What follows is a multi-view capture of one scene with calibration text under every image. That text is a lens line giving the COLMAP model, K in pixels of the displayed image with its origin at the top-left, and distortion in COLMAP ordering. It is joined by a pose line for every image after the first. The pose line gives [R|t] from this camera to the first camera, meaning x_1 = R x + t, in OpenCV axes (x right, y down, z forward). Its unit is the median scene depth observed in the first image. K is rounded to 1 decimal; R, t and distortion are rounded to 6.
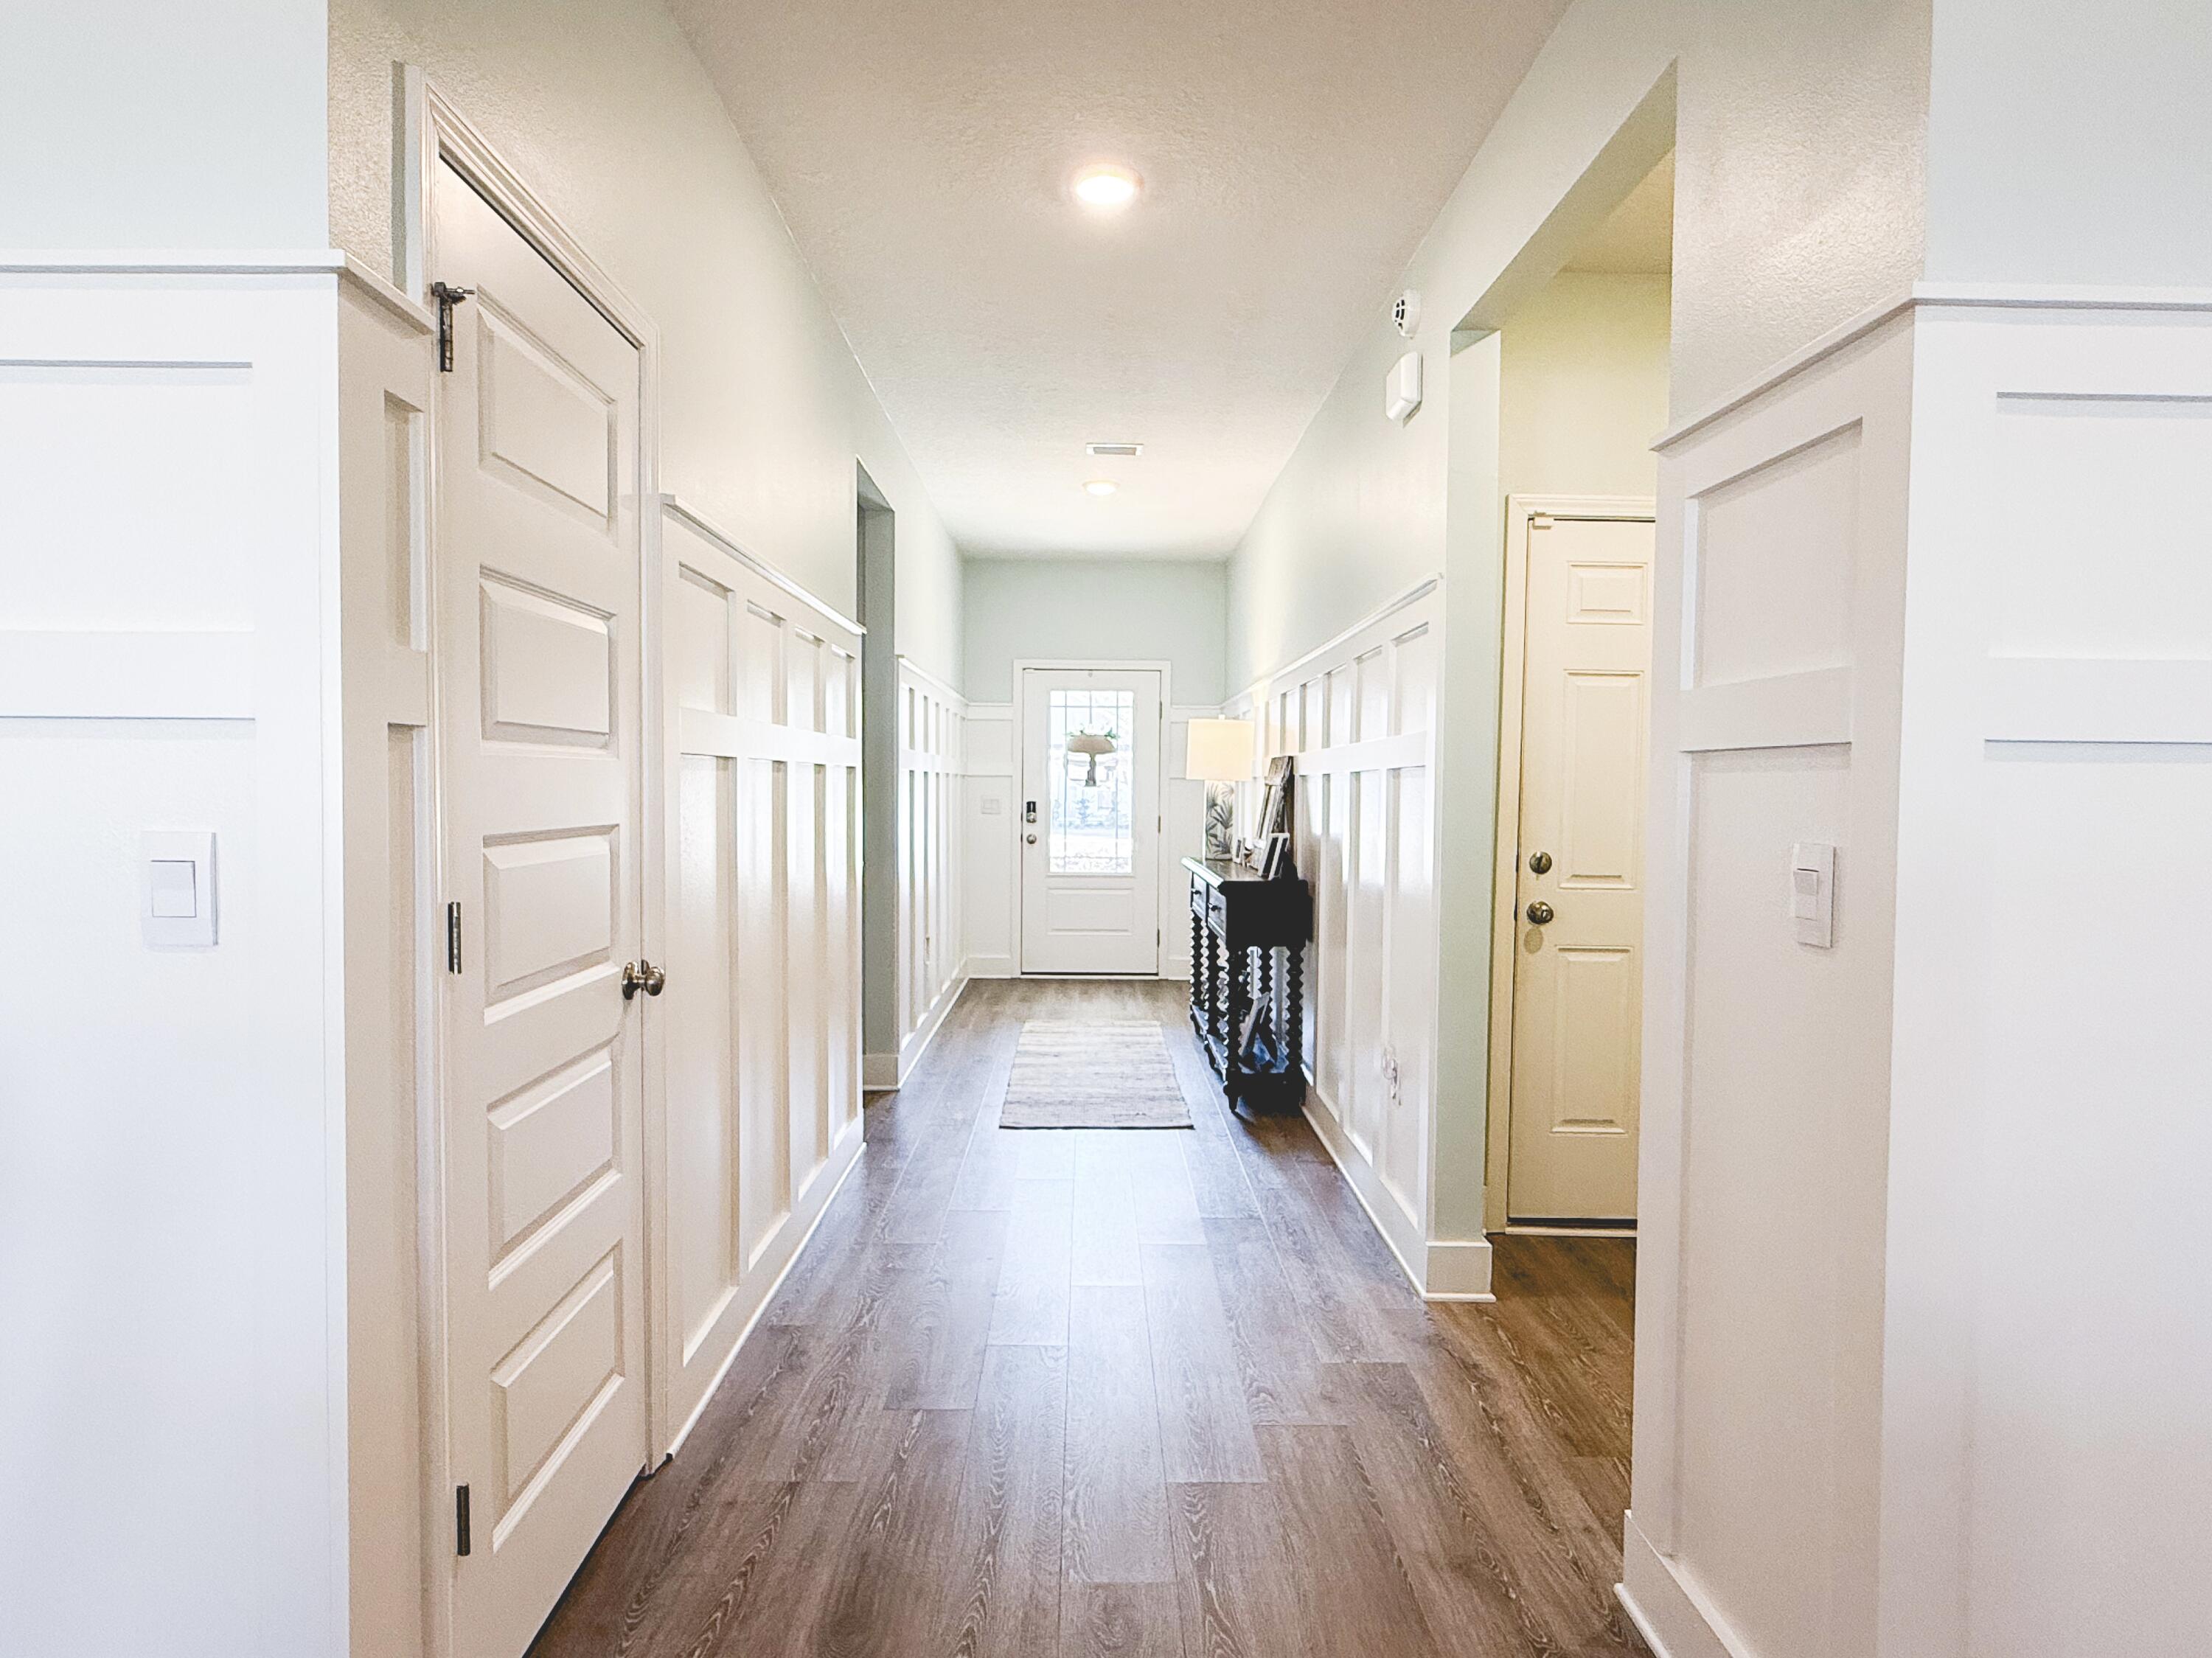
lens RADIAL K [[1248.1, 0, 1105.7], [0, 1248.1, 831.7], [0, 0, 1]] dist [0.002600, -0.000776]
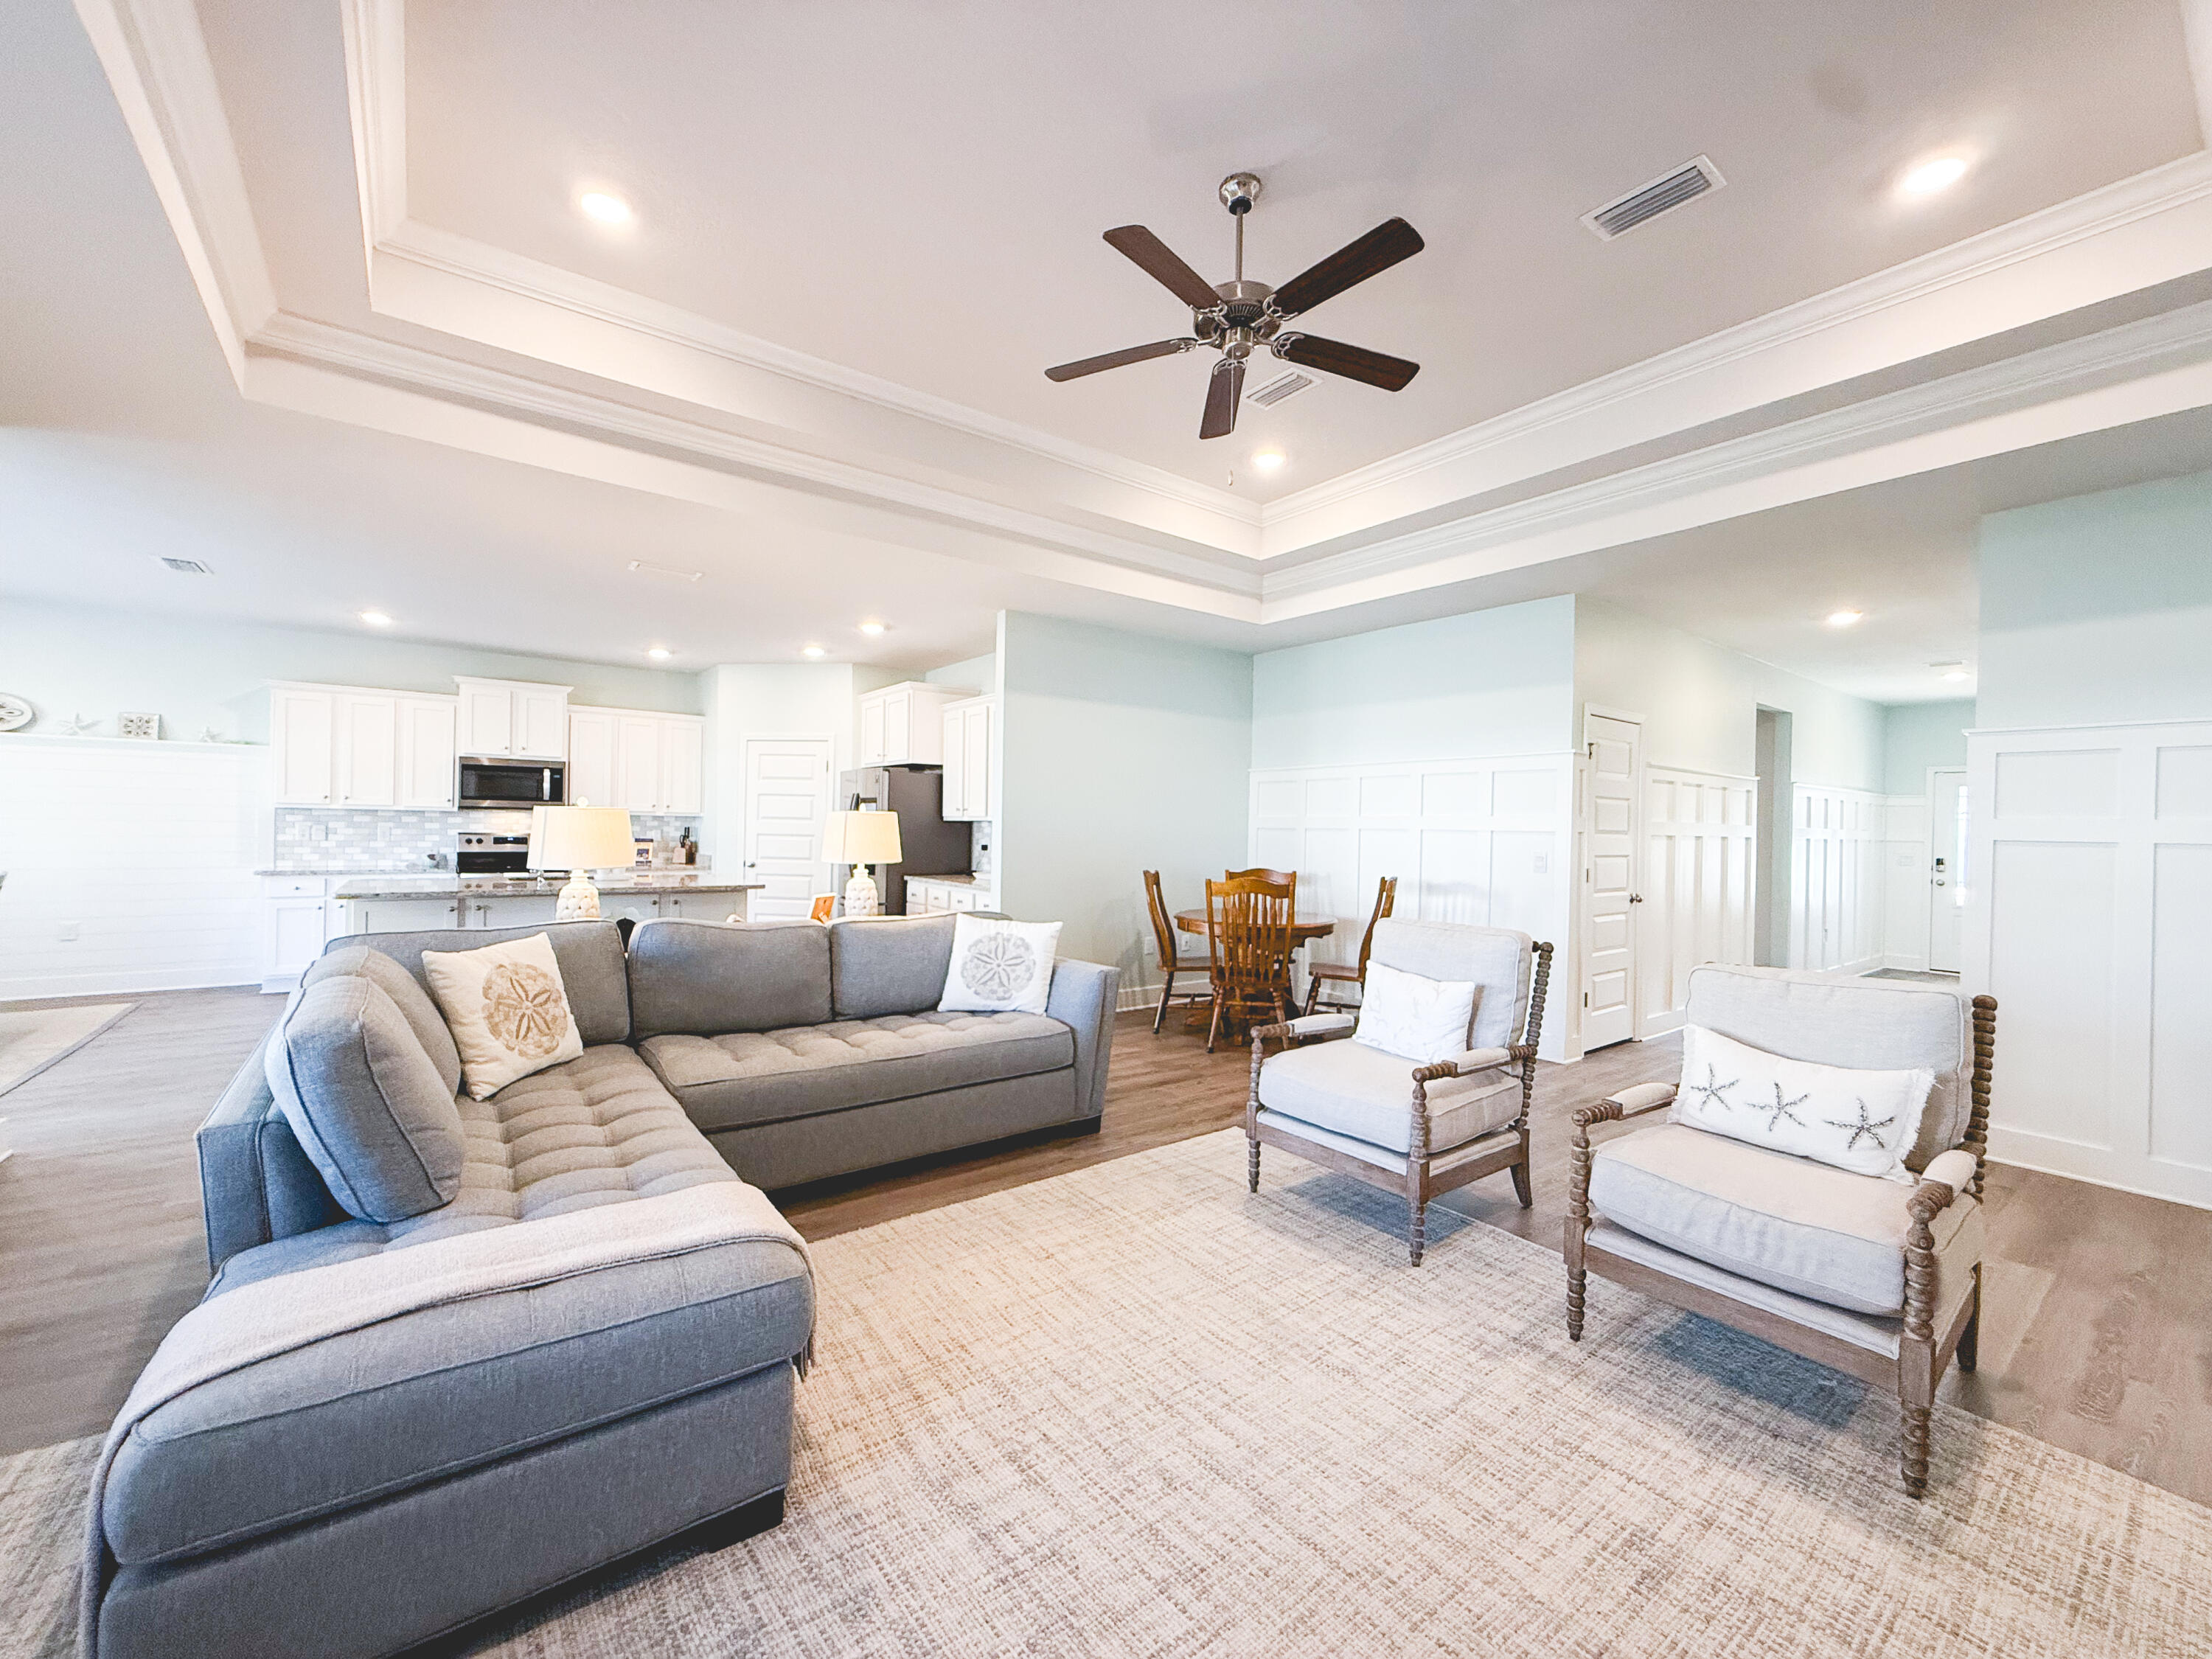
lens RADIAL K [[891.9, 0, 1107.5], [0, 891.9, 833.1], [0, 0, 1]] dist [0.001628, 0.000160]
pose [[0.590565, 0.002414, -0.806987, 0.759450], [-0.041677, 0.998752, -0.027512, 0.061024], [0.805914, 0.049880, 0.589928, -1.658871]]
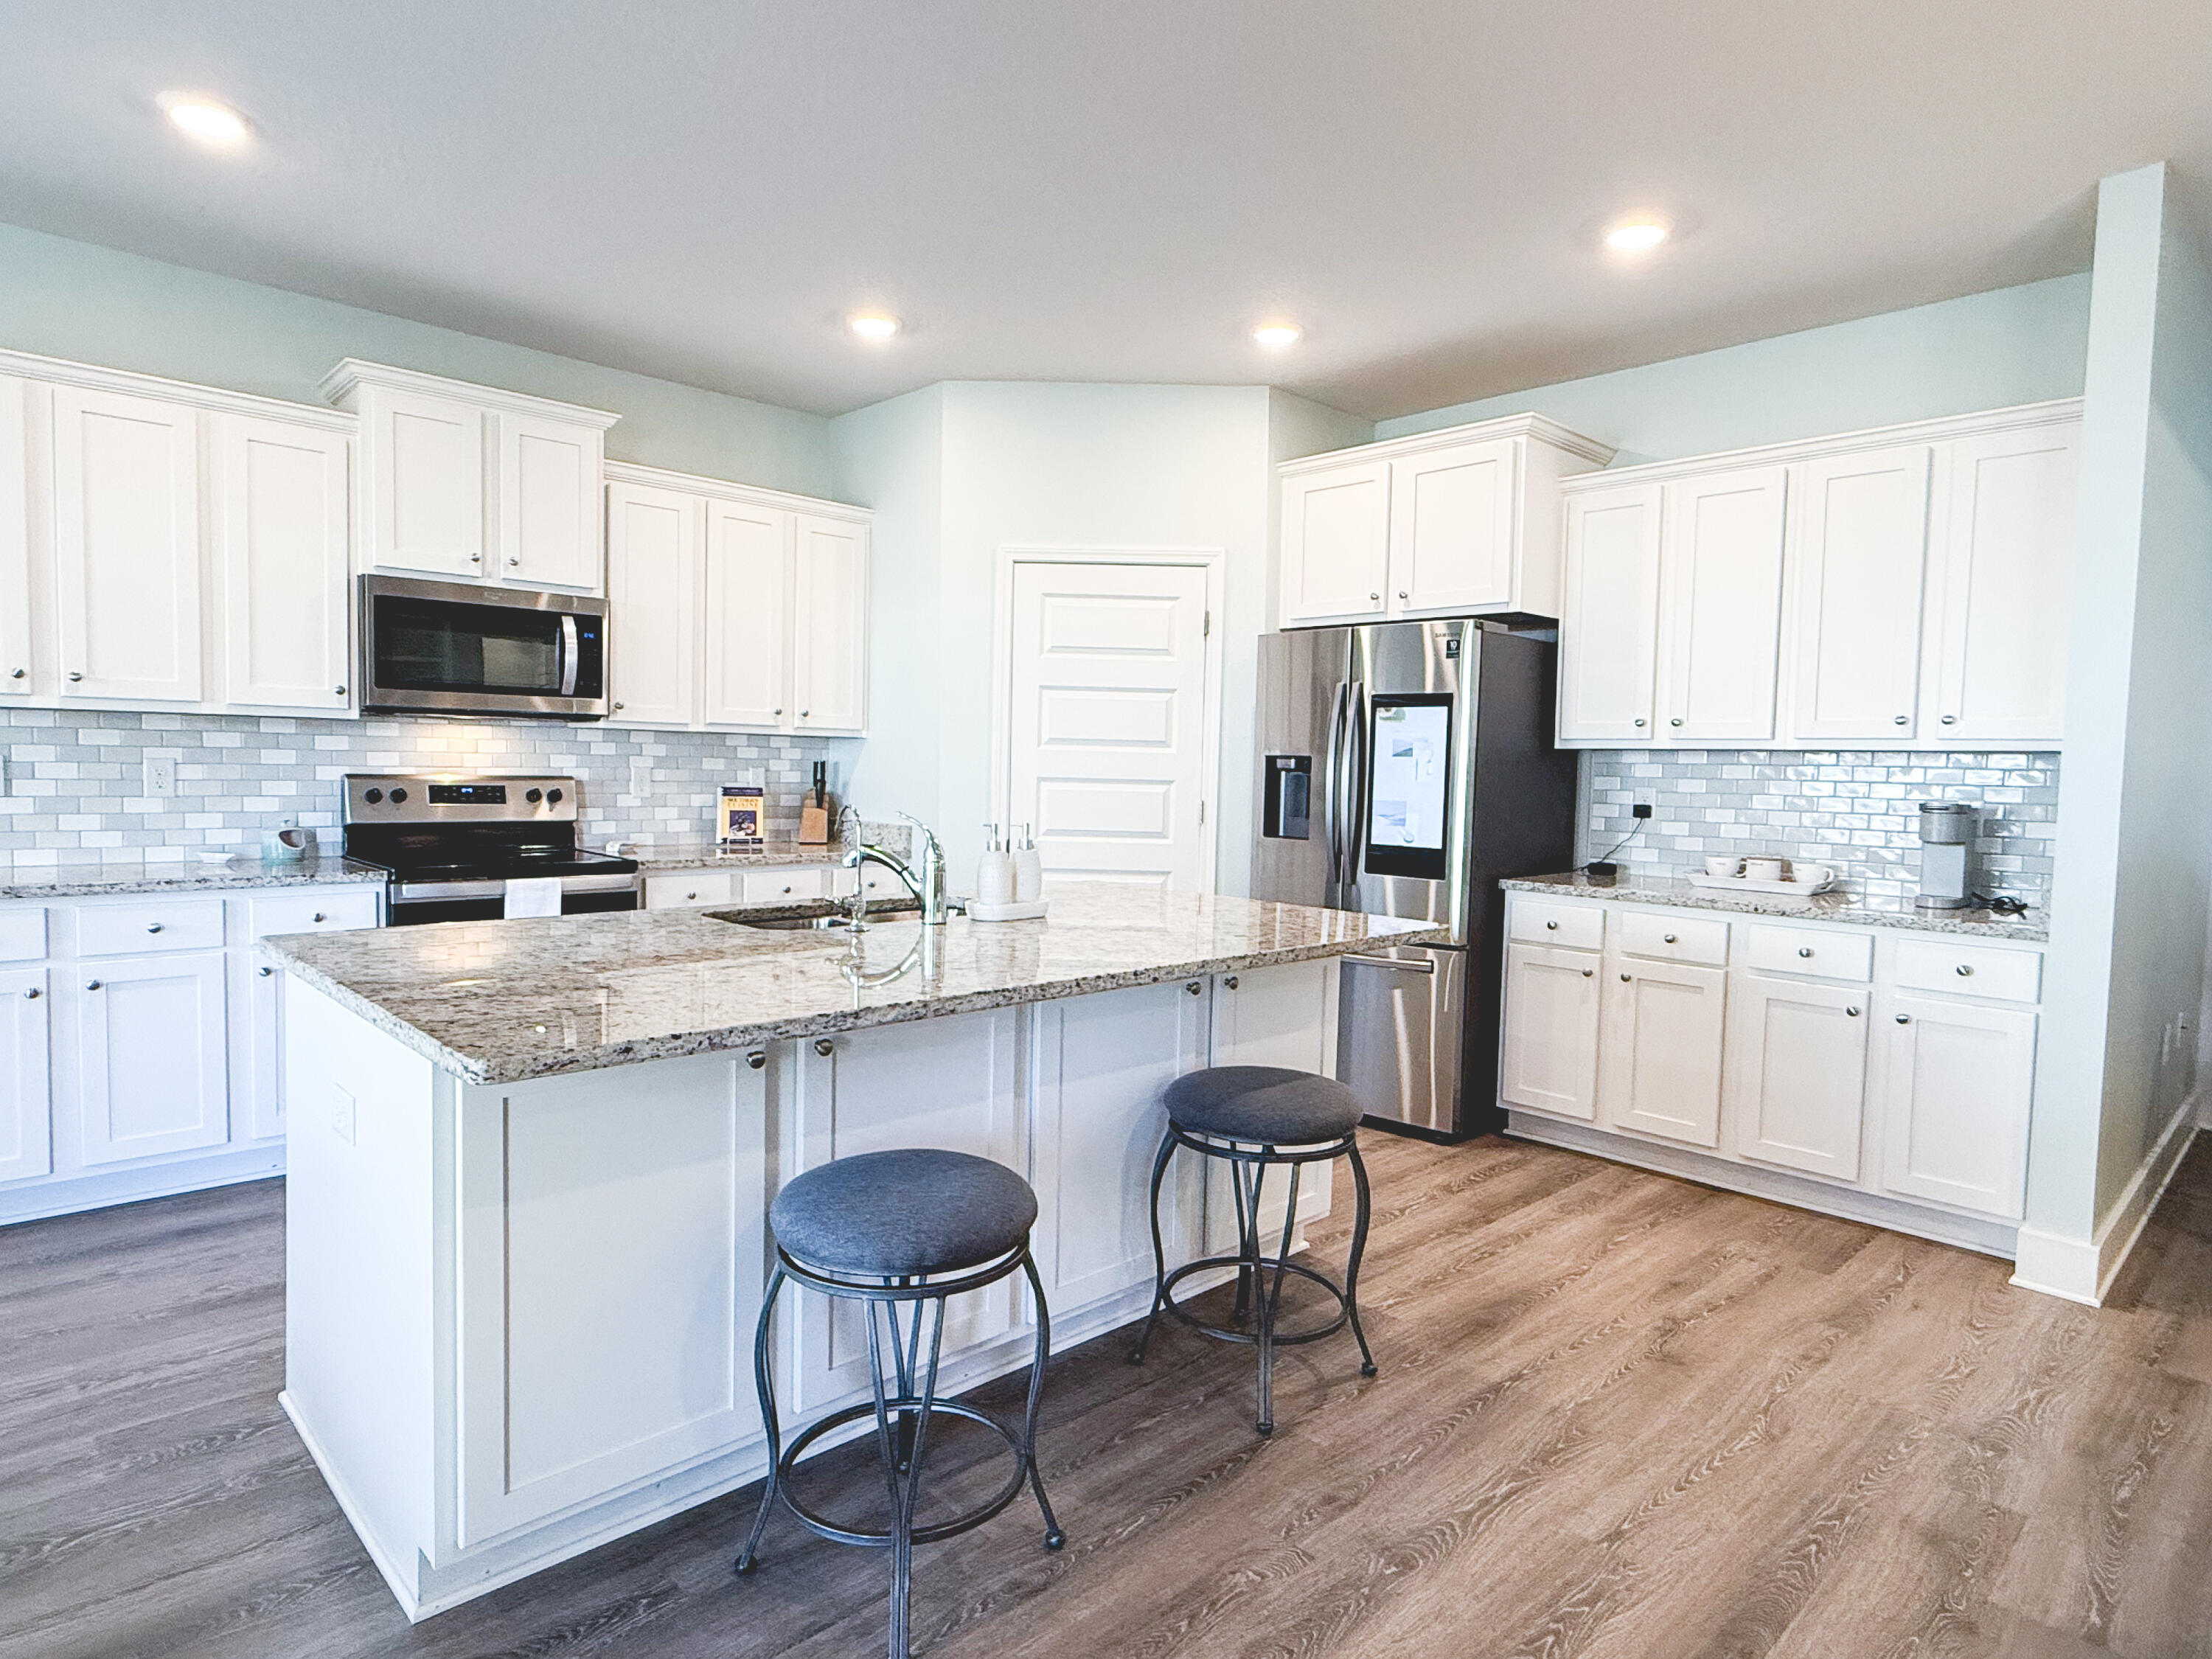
lens RADIAL K [[1248.2, 0, 1105.4], [0, 1248.2, 829.6], [0, 0, 1]] dist [0.002600, -0.000776]
pose [[0.684755, 0.039301, -0.727713, 0.032104], [-0.040664, 0.999050, 0.015692, 0.066212], [0.727638, 0.018846, 0.685702, -1.813641]]
